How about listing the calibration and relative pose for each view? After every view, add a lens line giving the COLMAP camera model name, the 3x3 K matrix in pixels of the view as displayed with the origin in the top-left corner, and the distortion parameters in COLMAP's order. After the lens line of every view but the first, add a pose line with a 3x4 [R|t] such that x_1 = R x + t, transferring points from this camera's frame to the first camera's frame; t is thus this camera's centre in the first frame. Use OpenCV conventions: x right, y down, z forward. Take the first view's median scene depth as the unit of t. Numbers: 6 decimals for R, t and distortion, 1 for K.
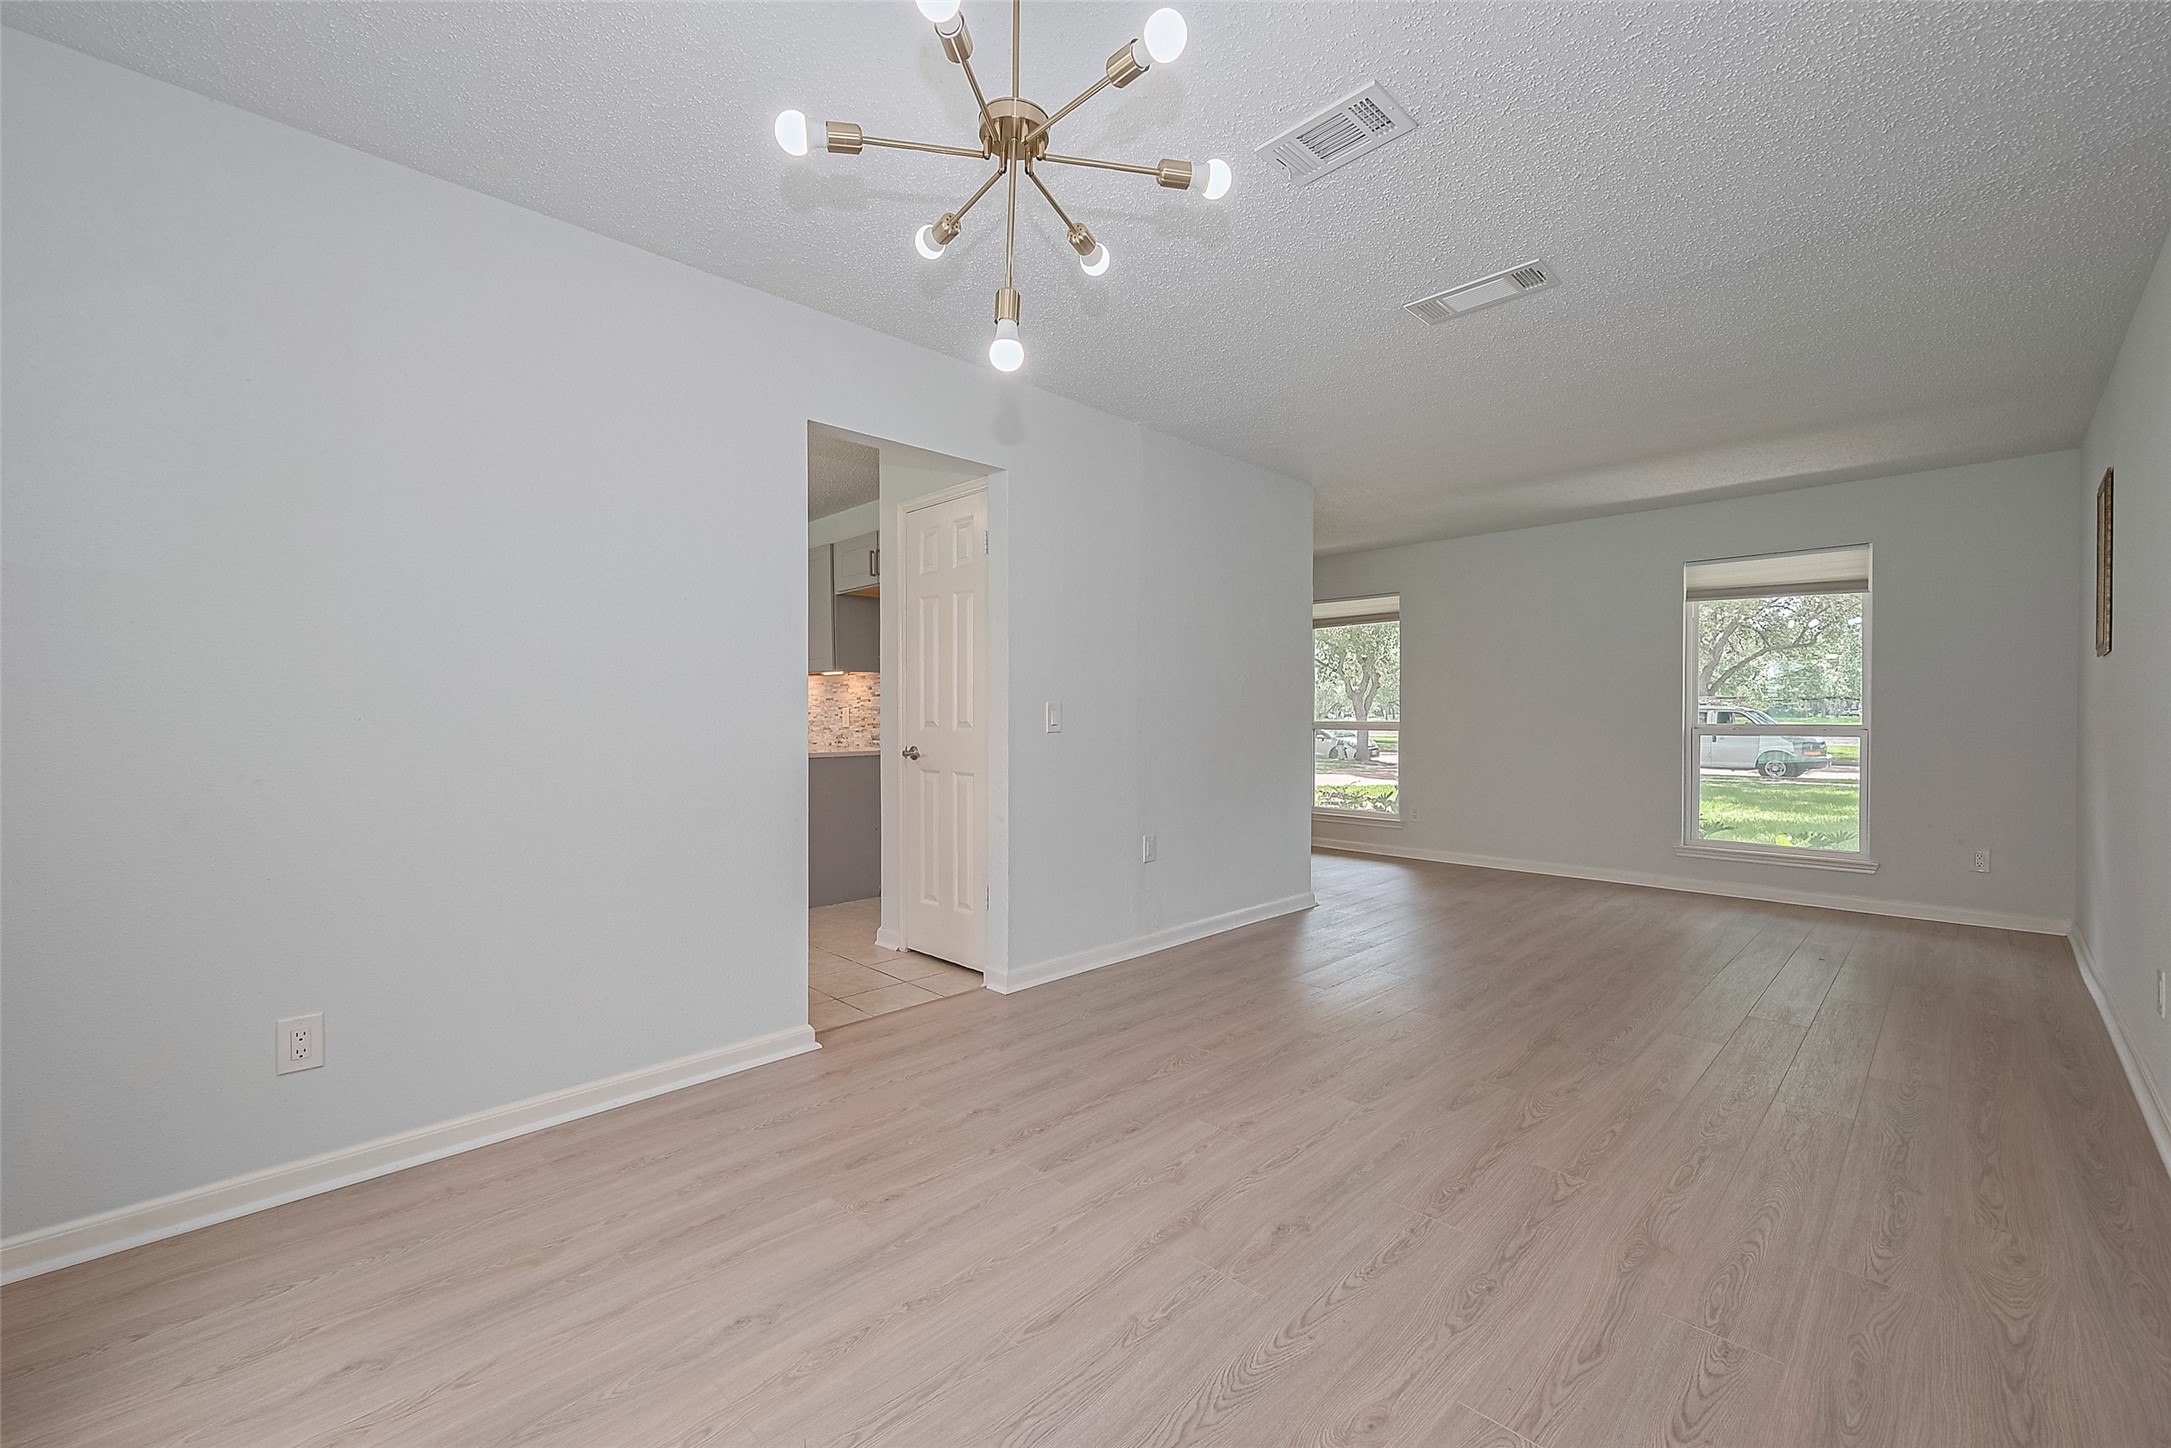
lens RADIAL K [[890.7, 0, 1047.8], [0, 890.7, 703.8], [0, 0, 1]] dist [-0.000460, 0.001158]
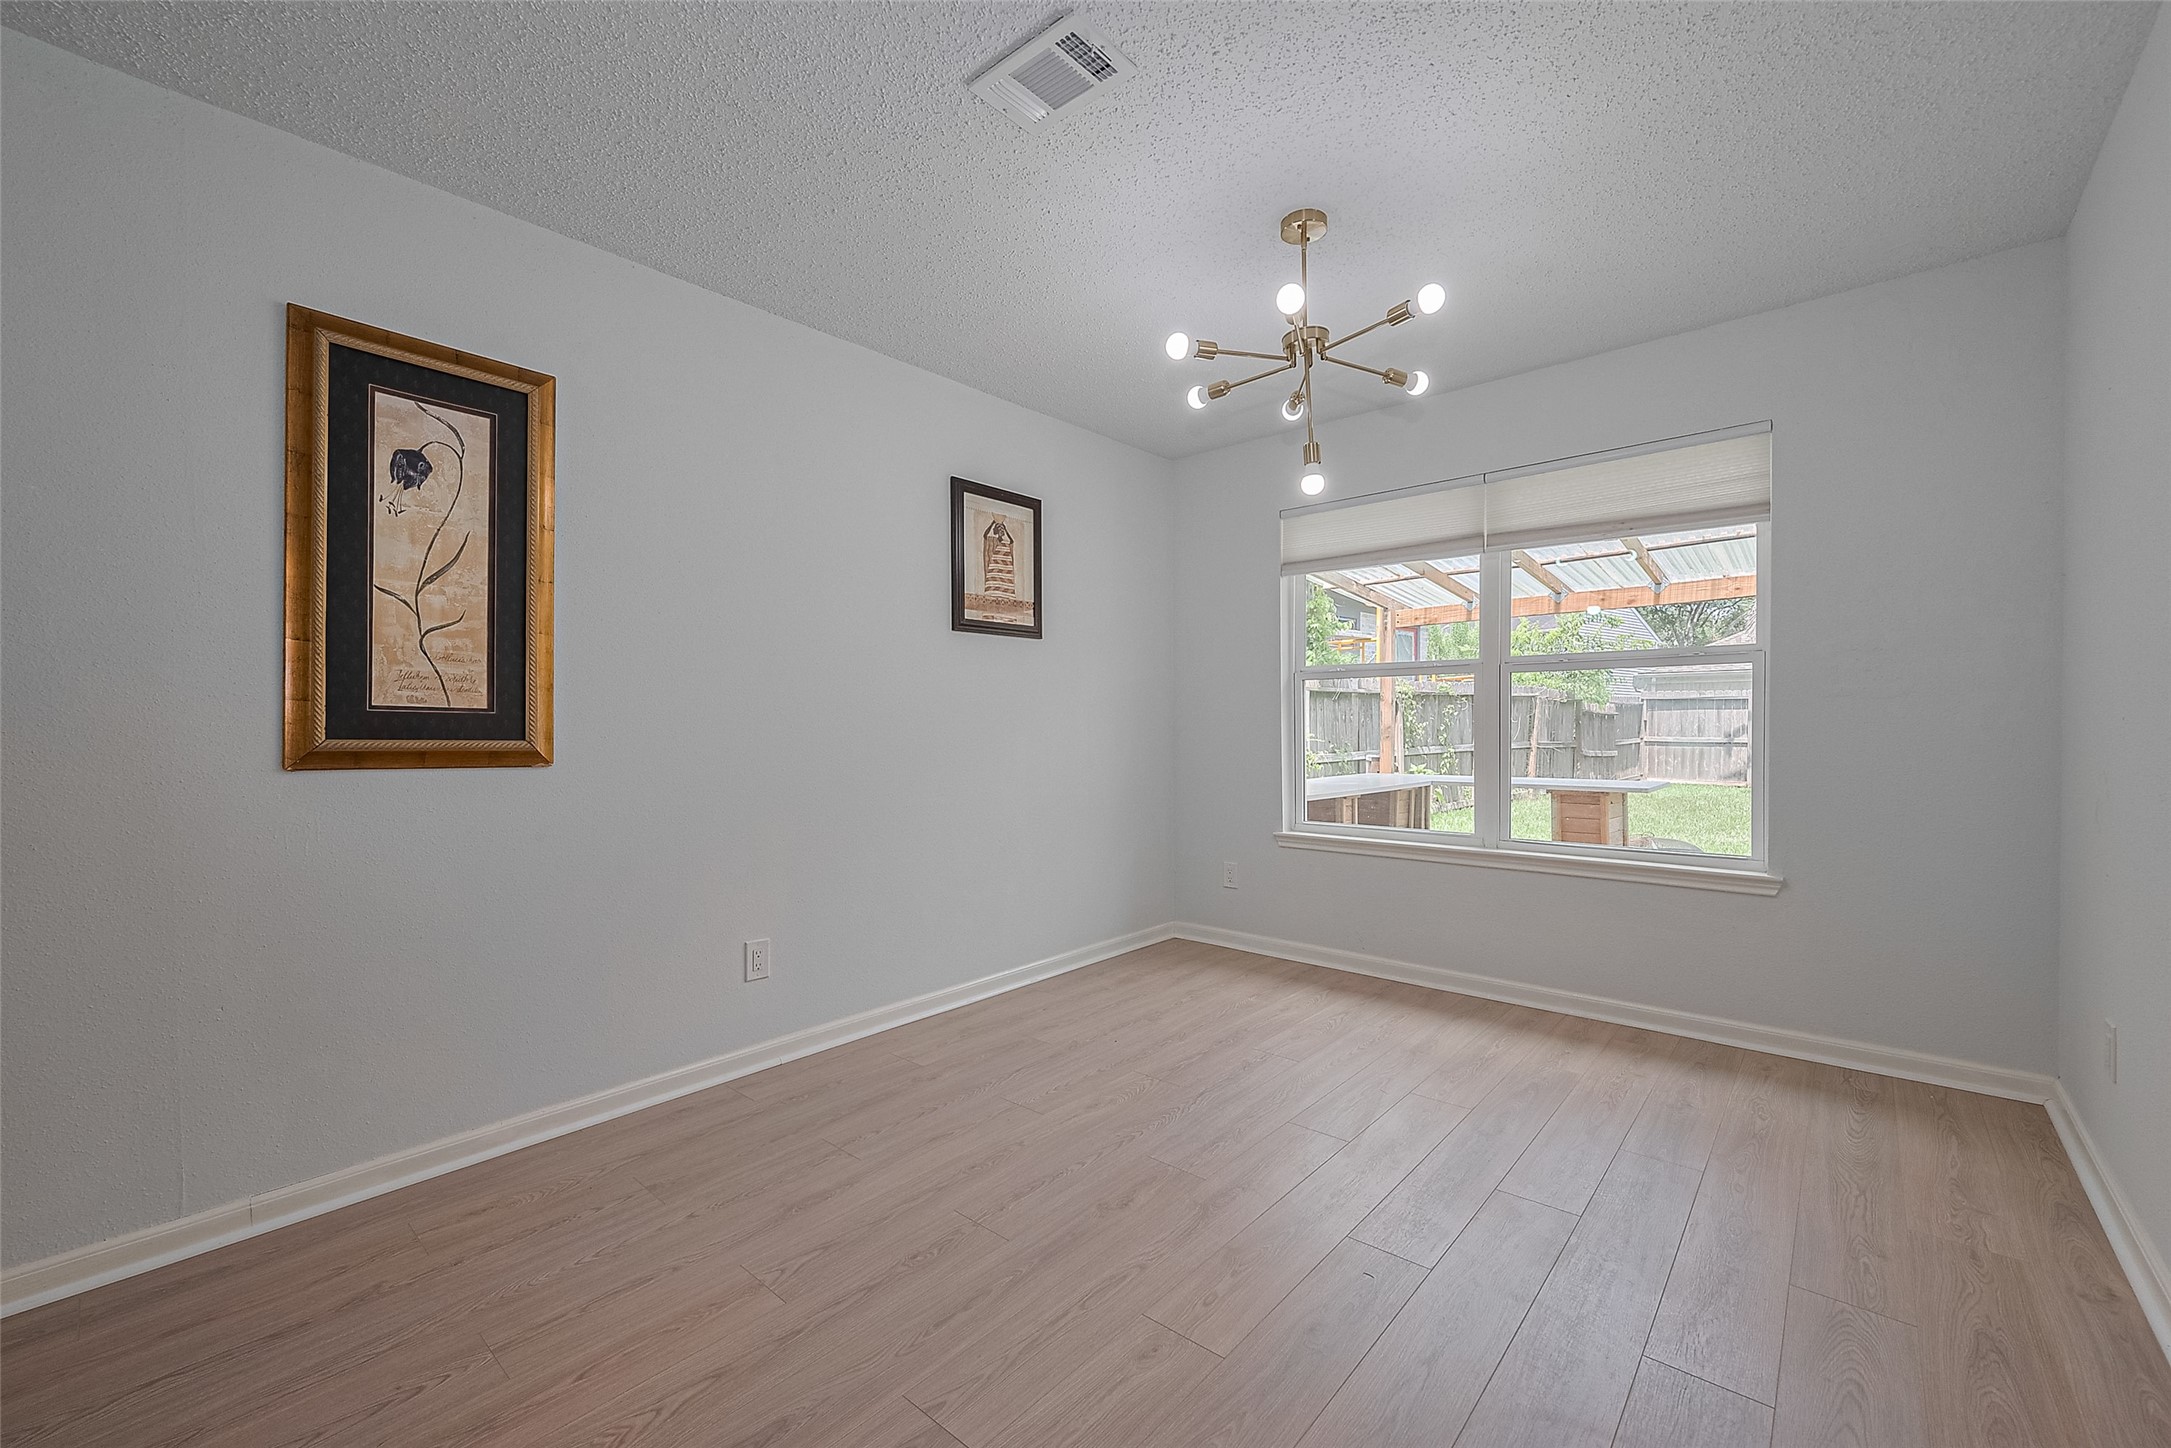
lens RADIAL K [[890.7, 0, 1049.8], [0, 890.7, 733.7], [0, 0, 1]] dist [-0.000460, 0.001158]
pose [[-0.996257, 0.008818, -0.085992, 0.168716], [0.009157, 0.999952, -0.003556, 0.012016], [0.085956, -0.004330, -0.996289, 0.791896]]
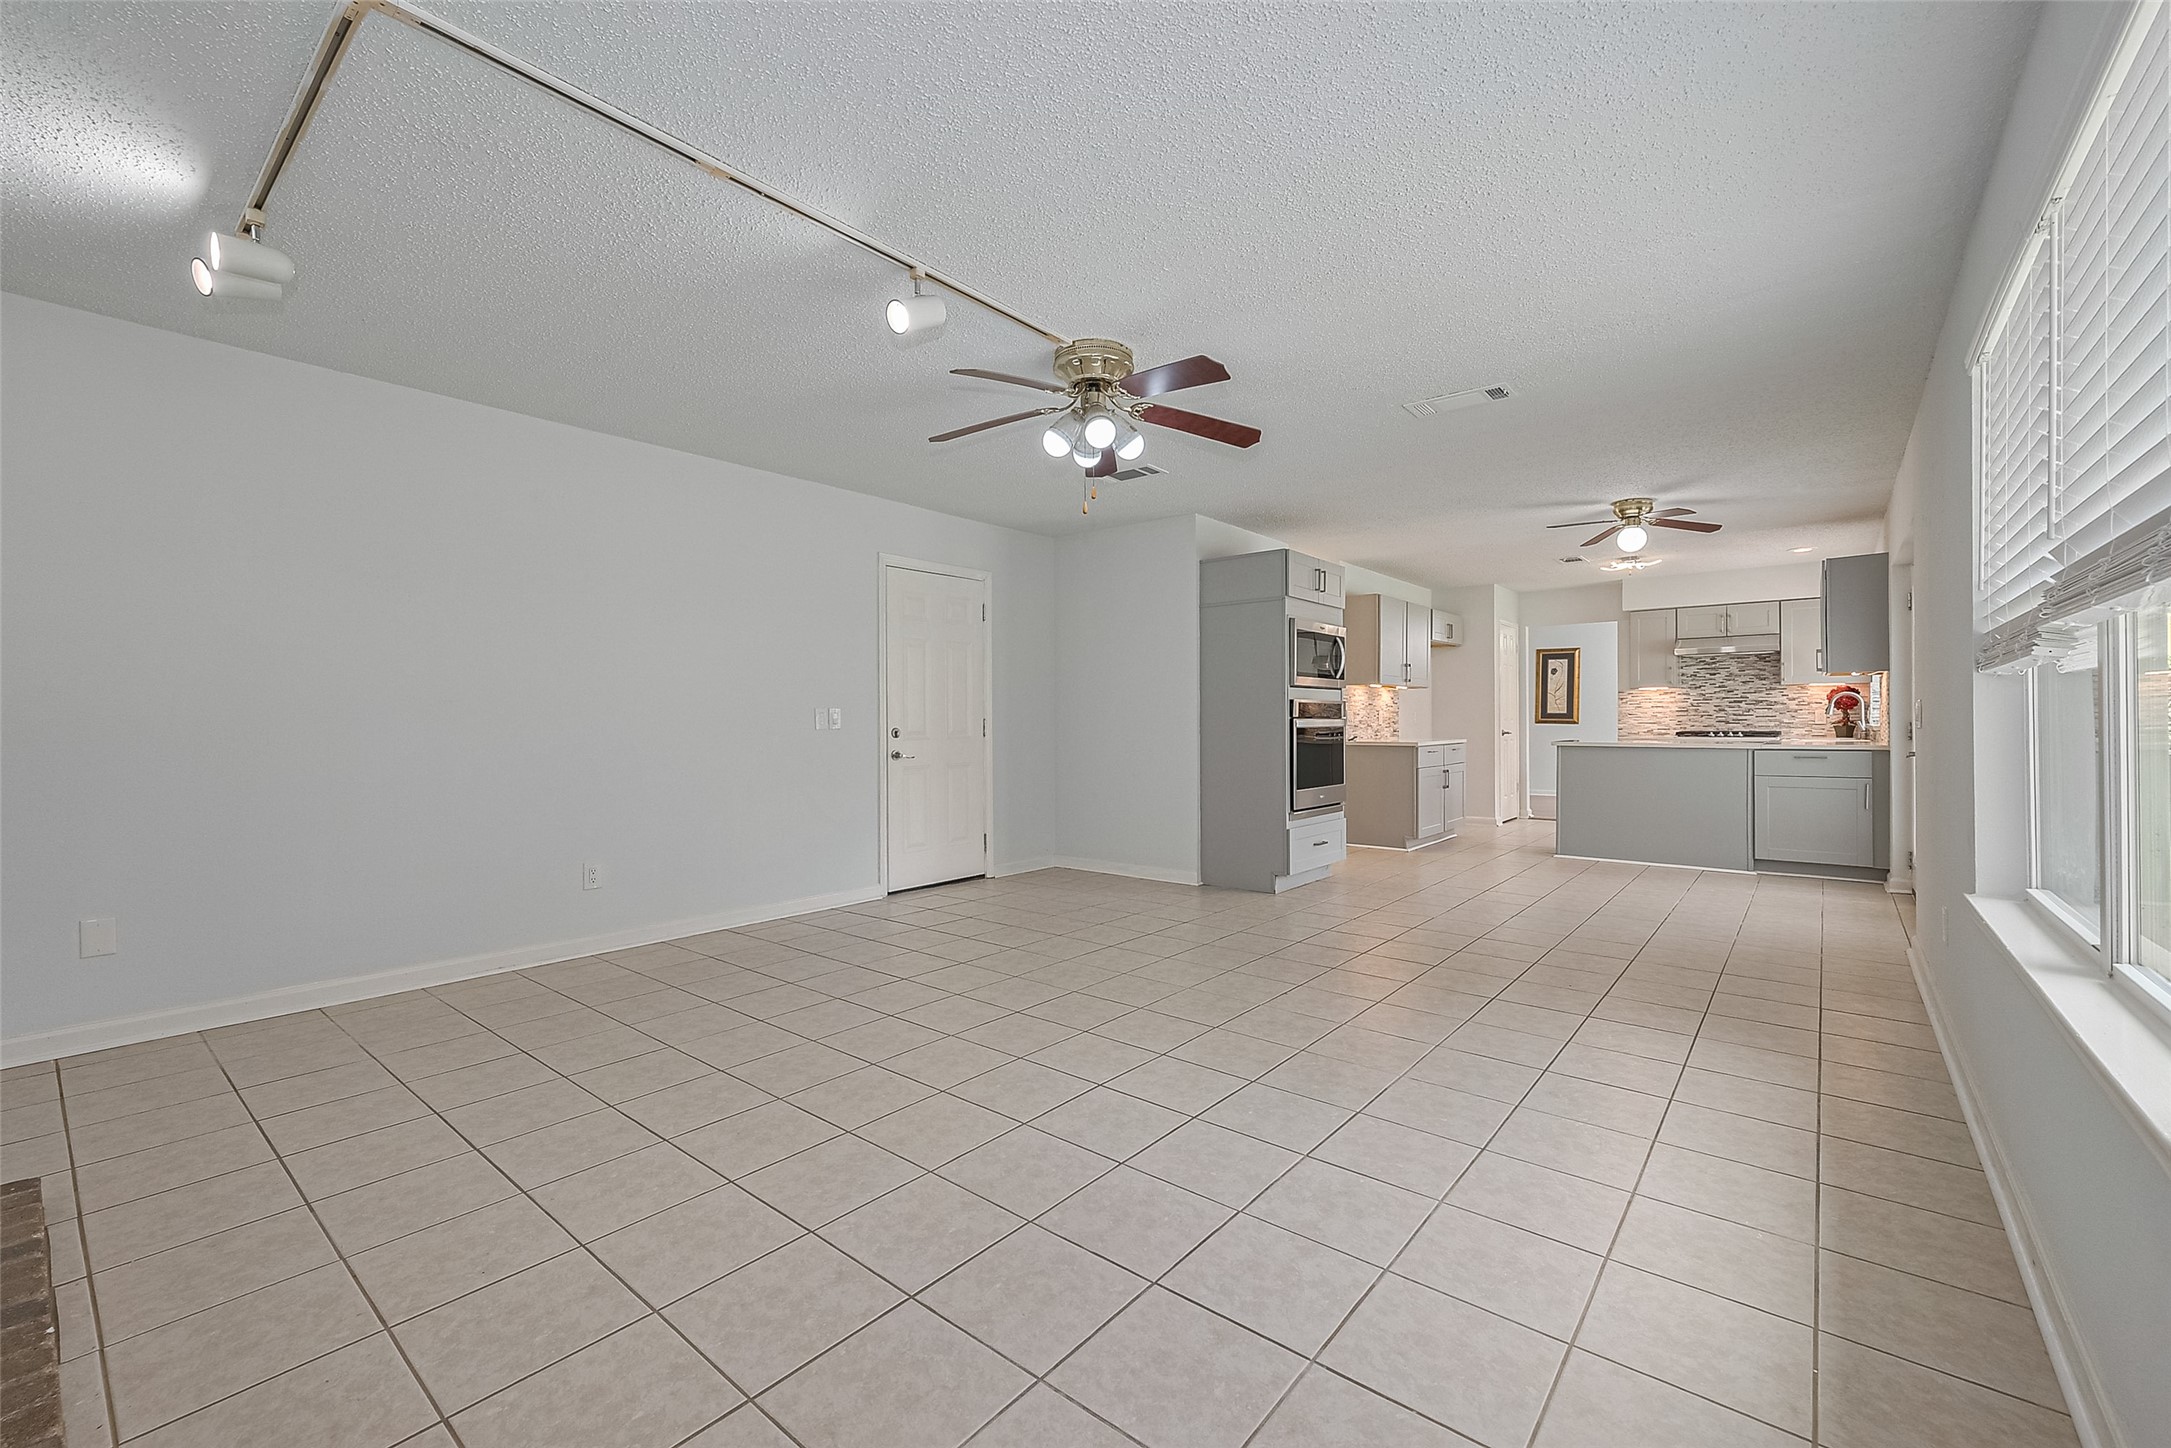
lens RADIAL K [[890.7, 0, 1090.4], [0, 890.7, 742.1], [0, 0, 1]] dist [-0.000460, 0.001158]
pose [[-0.123333, -0.021266, 0.992138, -1.886328], [-0.005725, 0.999769, 0.020718, 0.032673], [-0.992349, -0.003124, -0.123426, 1.934094]]
